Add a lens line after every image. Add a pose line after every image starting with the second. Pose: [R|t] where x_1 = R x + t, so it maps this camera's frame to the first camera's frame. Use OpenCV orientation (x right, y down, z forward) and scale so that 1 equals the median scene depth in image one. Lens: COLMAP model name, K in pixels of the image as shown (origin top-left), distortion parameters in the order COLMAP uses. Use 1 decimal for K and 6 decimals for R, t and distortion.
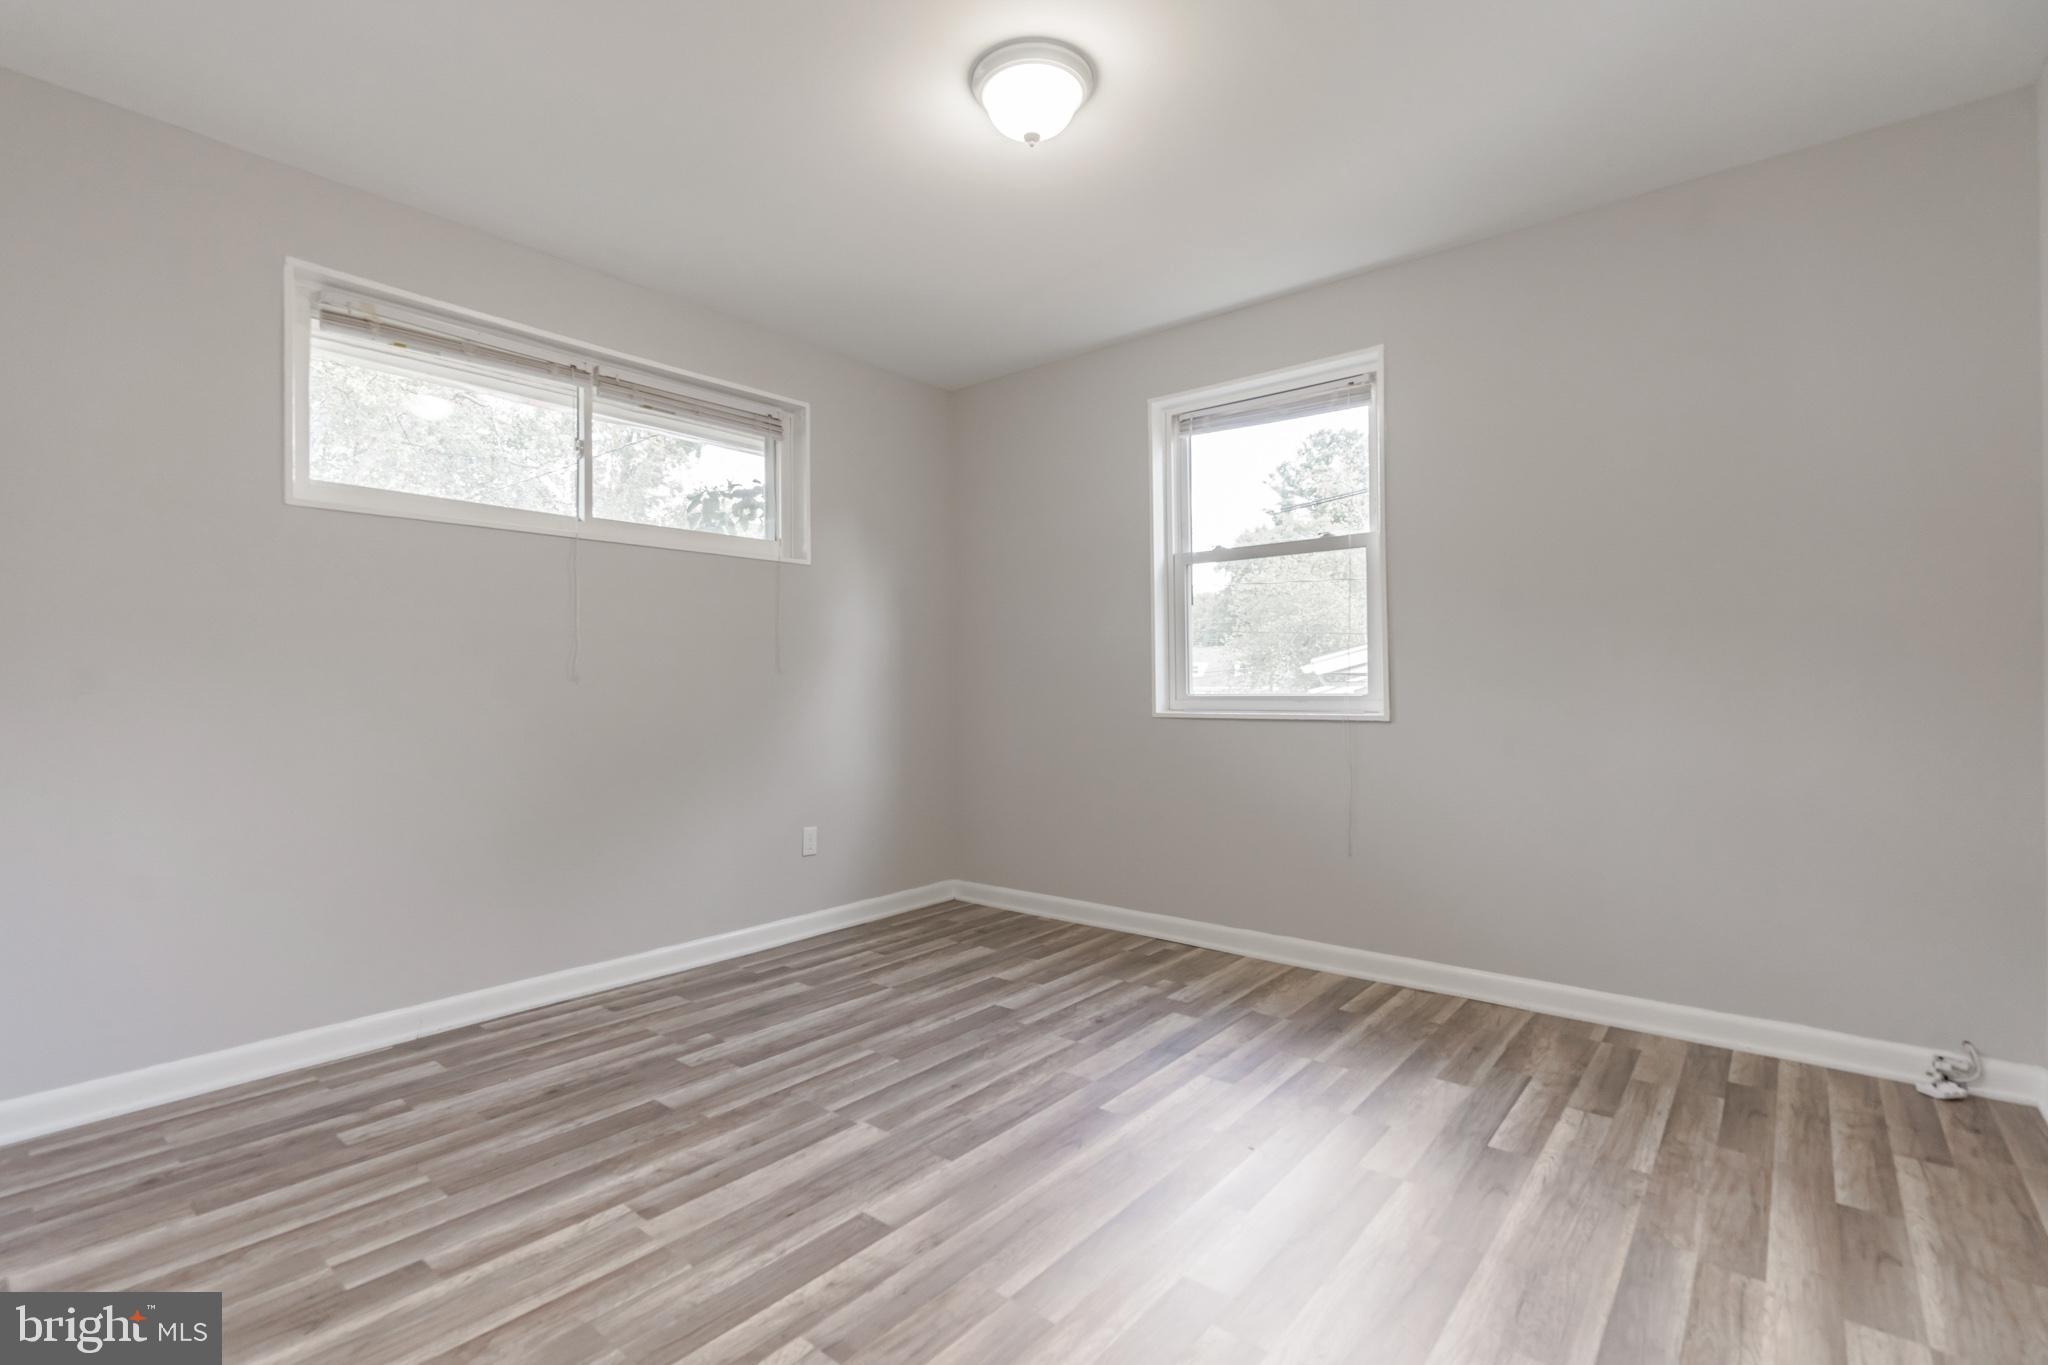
lens RADIAL K [[939.5, 0, 1012.6], [0, 939.5, 669.7], [0, 0, 1]] dist [-0.001938, 0.002008]
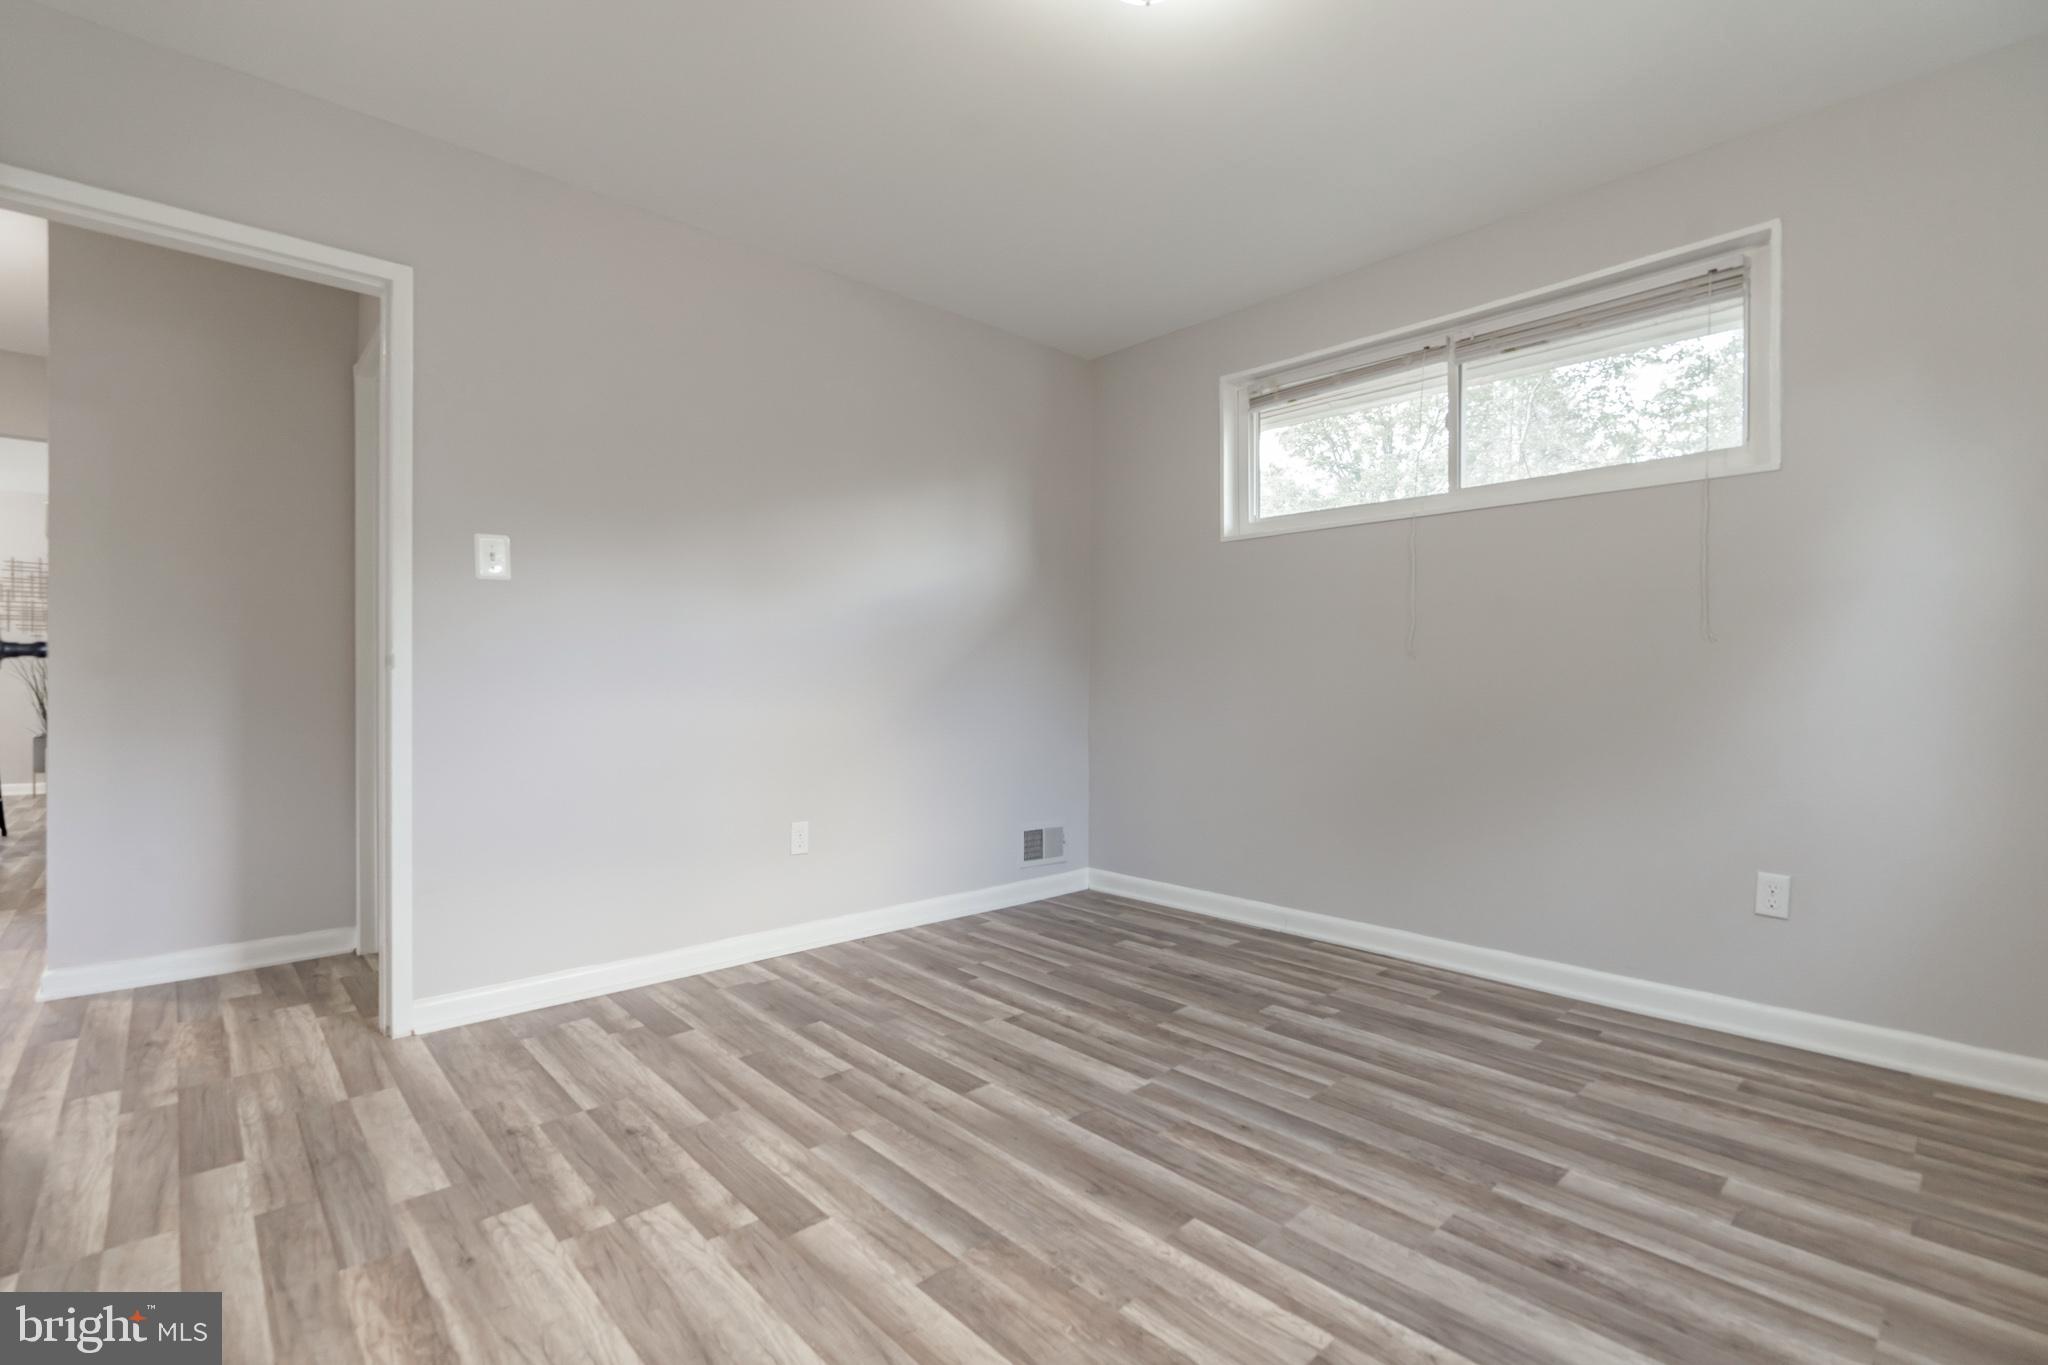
lens RADIAL K [[939.5, 0, 1025.4], [0, 939.5, 683.3], [0, 0, 1]] dist [-0.001938, 0.002008]
pose [[-0.131948, 0.004640, -0.991246, 0.725521], [0.016468, 0.999861, 0.002488, 0.037417], [0.991120, -0.015995, -0.132007, 0.843201]]
